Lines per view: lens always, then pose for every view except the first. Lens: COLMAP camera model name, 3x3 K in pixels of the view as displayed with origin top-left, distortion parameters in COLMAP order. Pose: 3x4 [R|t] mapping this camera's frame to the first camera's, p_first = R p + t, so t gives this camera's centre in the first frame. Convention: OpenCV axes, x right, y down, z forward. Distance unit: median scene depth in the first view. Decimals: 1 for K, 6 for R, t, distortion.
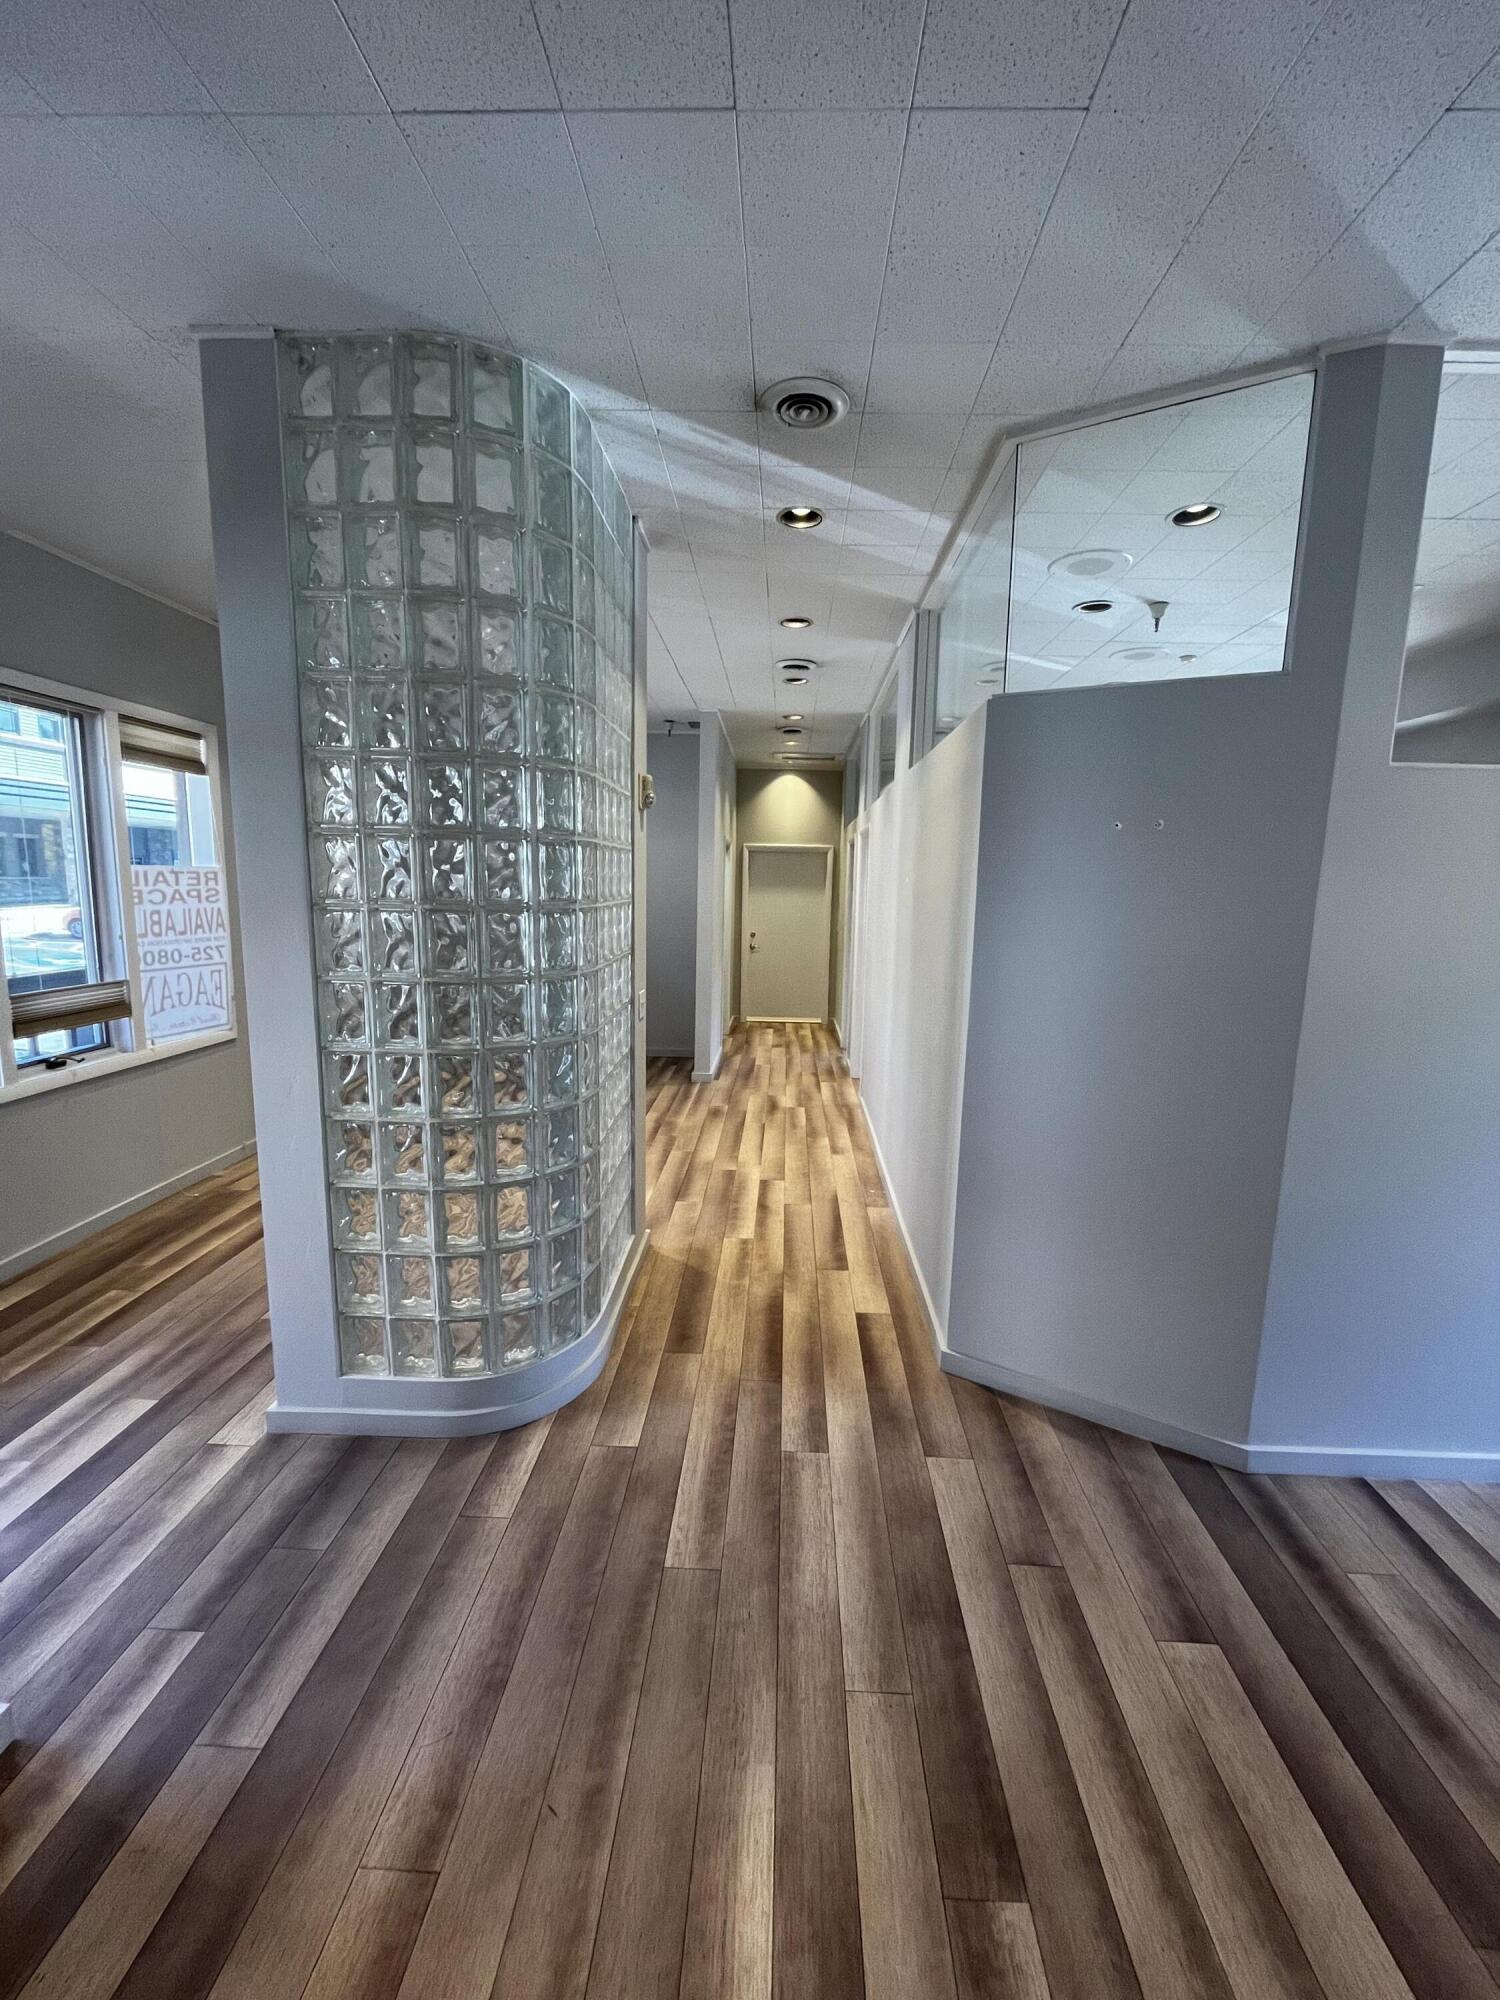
lens RADIAL K [[808.2, 0, 758.9], [0, 808.2, 994.7], [0, 0, 1]] dist [-0.000056, -0.000024]
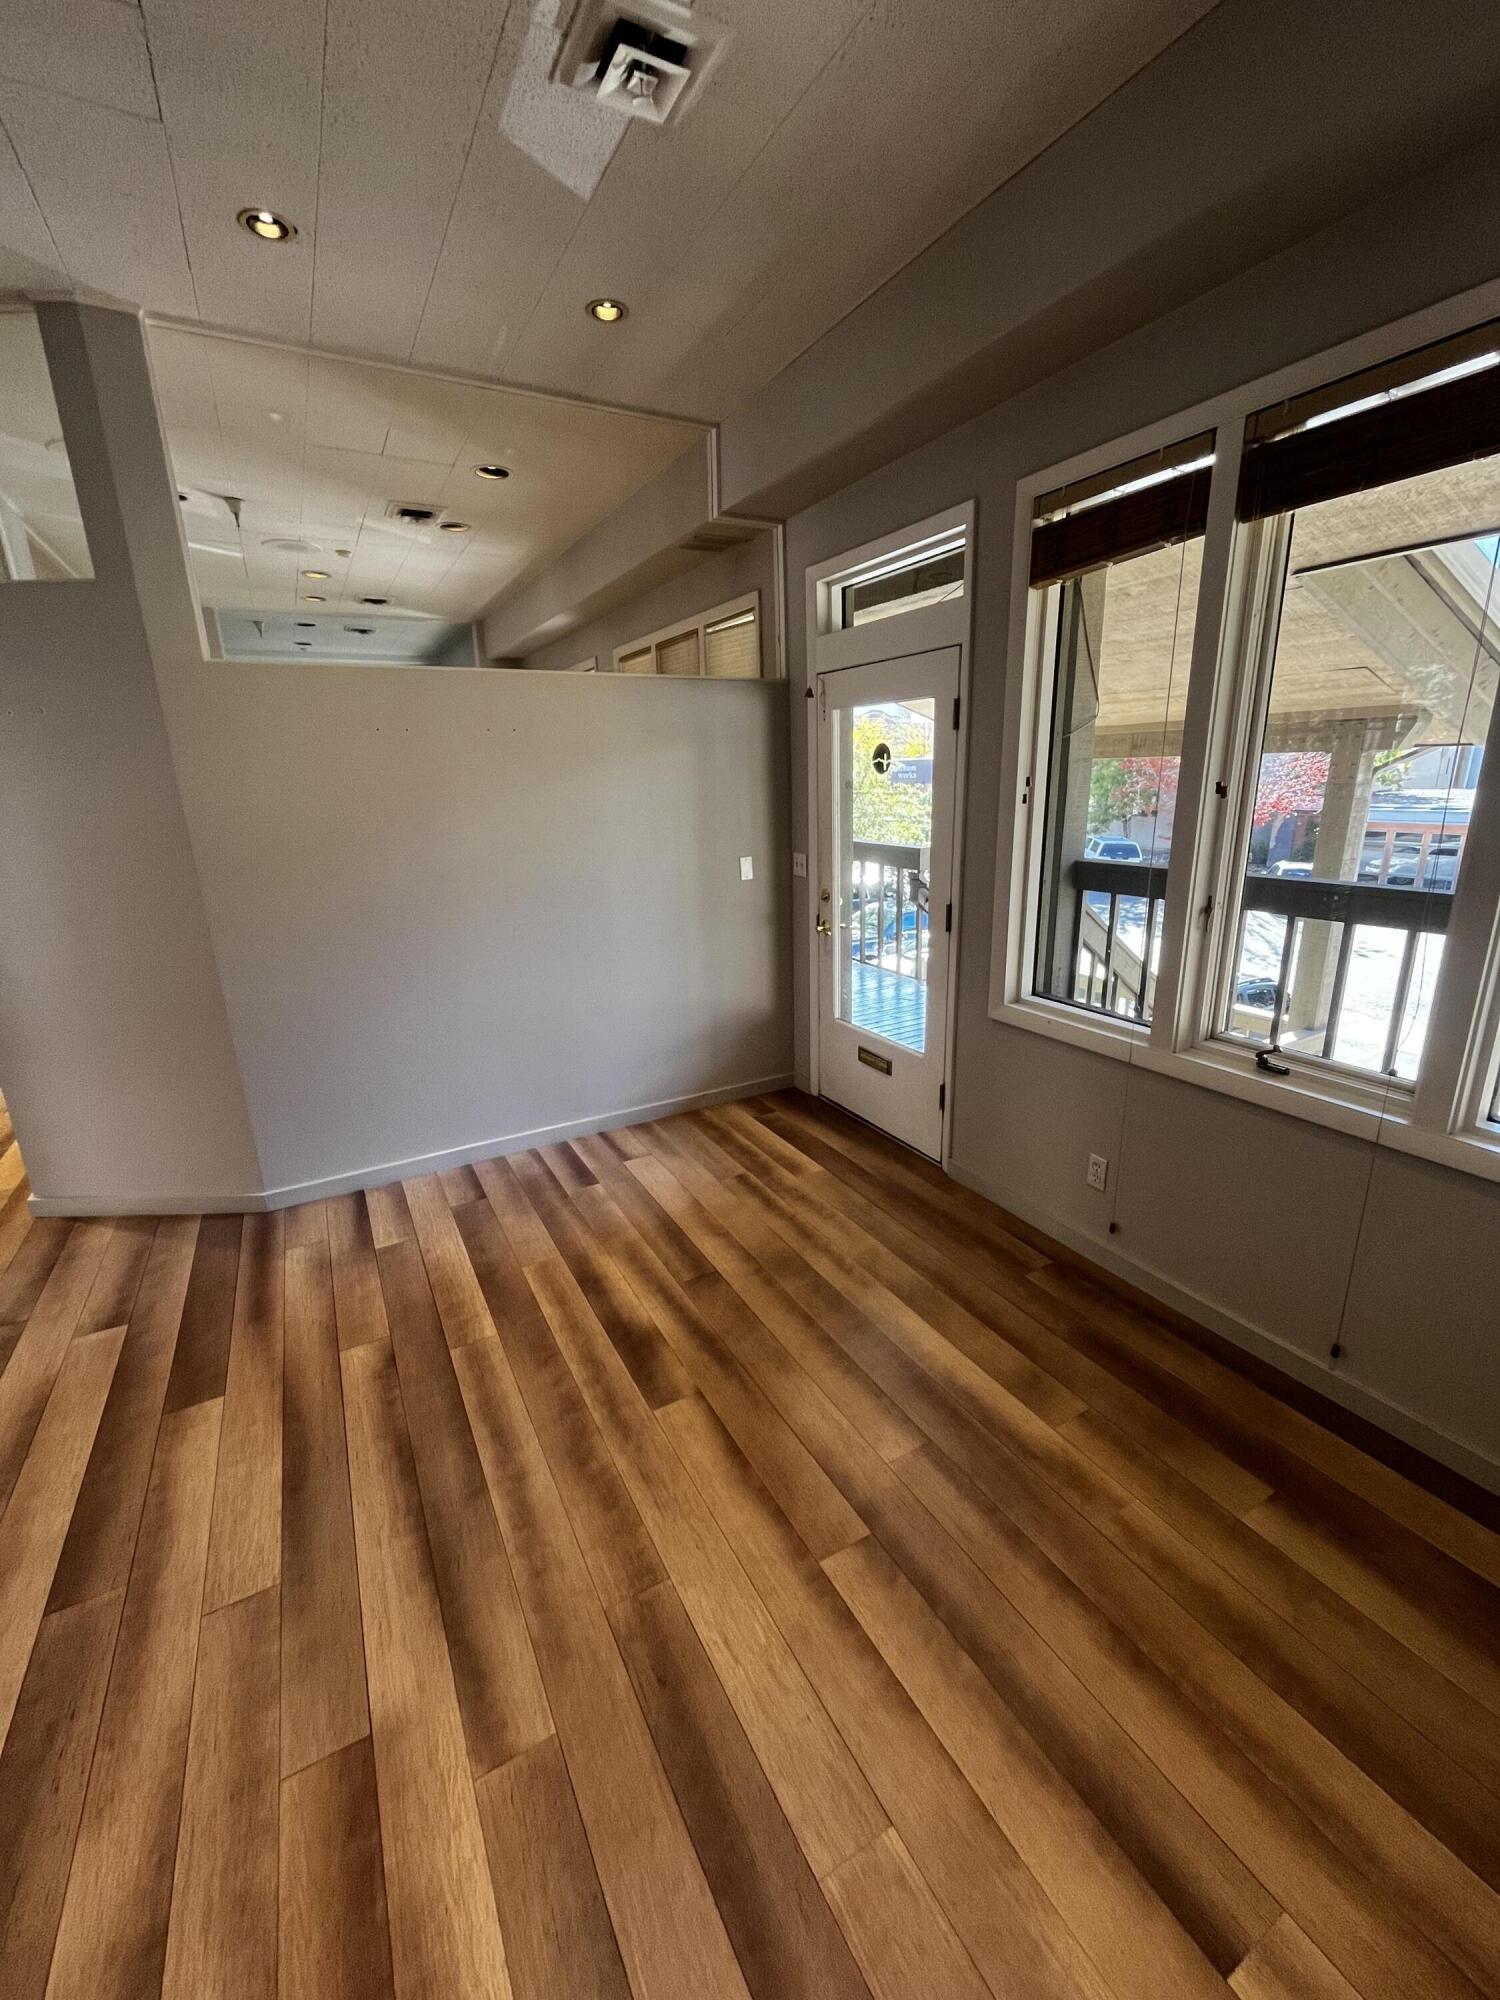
lens RADIAL K [[808.2, 0, 752.0], [0, 808.2, 1006.0], [0, 0, 1]] dist [-0.000056, -0.000024]
pose [[0.854664, -0.182630, 0.486000, 0.706938], [0.114149, 0.979283, 0.167258, 0.124089], [-0.506478, -0.087473, 0.857805, -0.536019]]
